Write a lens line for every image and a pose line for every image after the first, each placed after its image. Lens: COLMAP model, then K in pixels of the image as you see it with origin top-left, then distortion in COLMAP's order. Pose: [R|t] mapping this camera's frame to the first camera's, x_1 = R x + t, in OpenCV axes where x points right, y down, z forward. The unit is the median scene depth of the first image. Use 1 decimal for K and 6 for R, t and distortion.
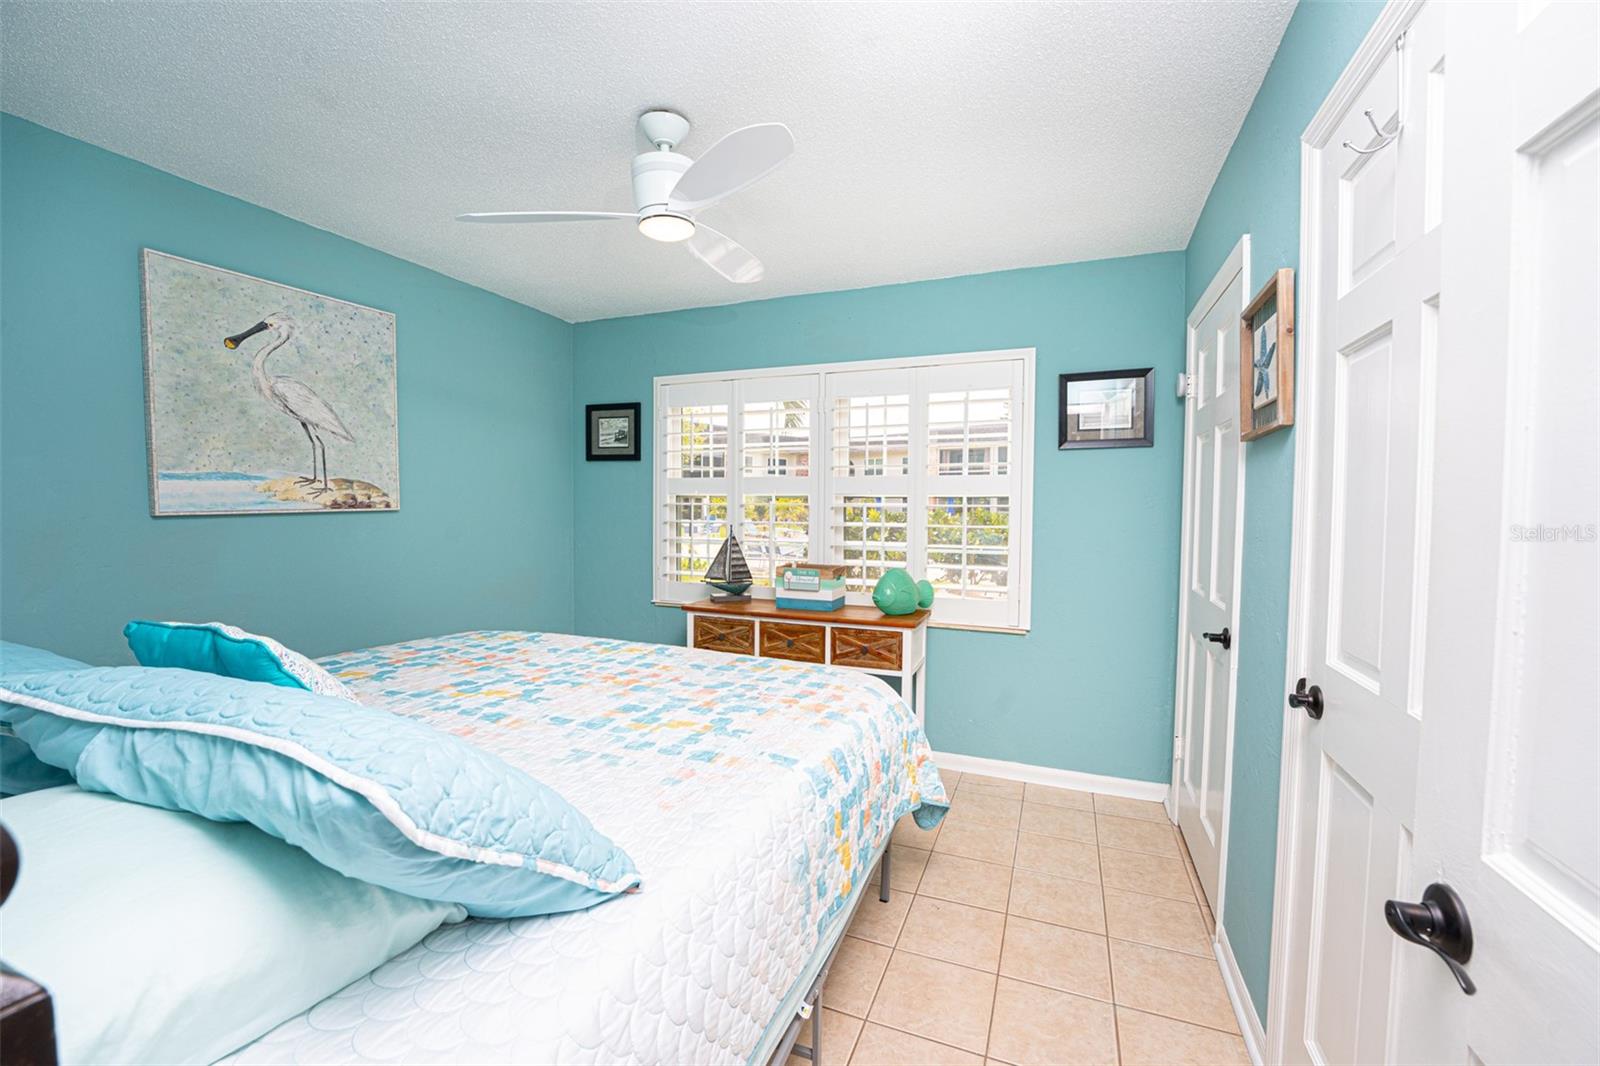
lens RADIAL K [[648.9, 0, 803.6], [0, 648.9, 530.3], [0, 0, 1]] dist [-0.029342, -0.000305]
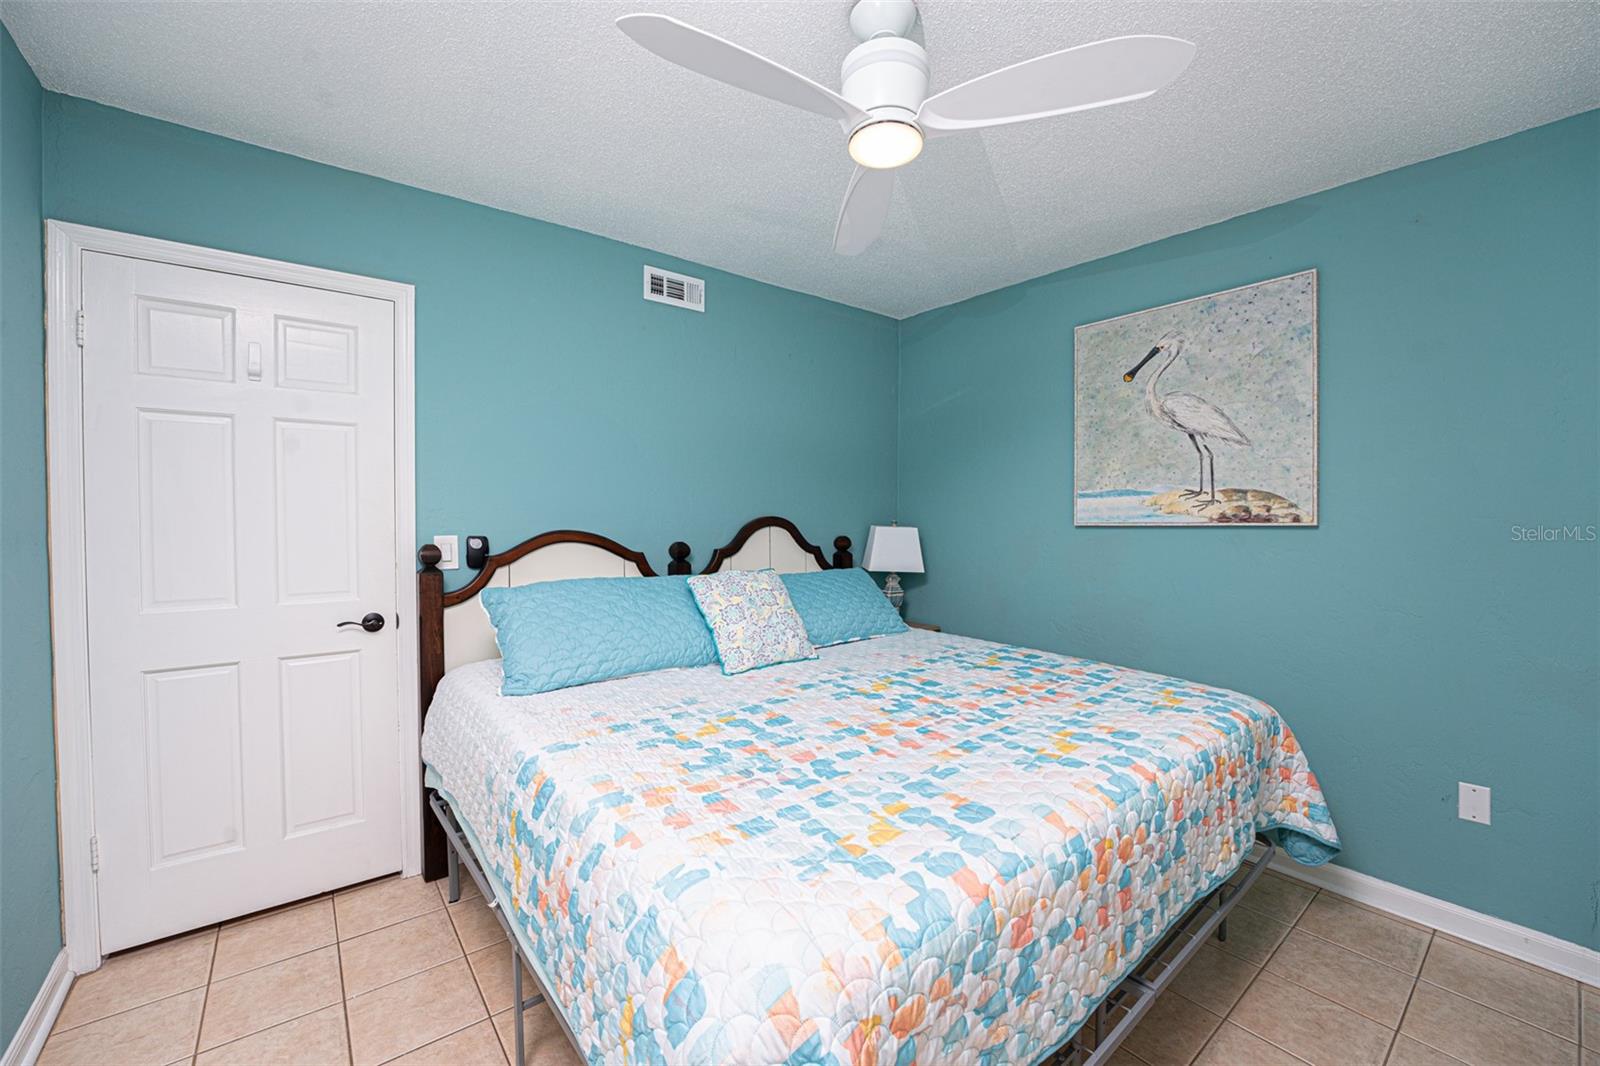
lens RADIAL K [[648.9, 0, 803.6], [0, 648.9, 530.3], [0, 0, 1]] dist [-0.029342, -0.000305]
pose [[-0.498093, 0.012738, -0.867030, 0.382653], [-0.040332, 0.998470, 0.037839, -0.036139], [0.866185, 0.053816, -0.496817, 1.021360]]
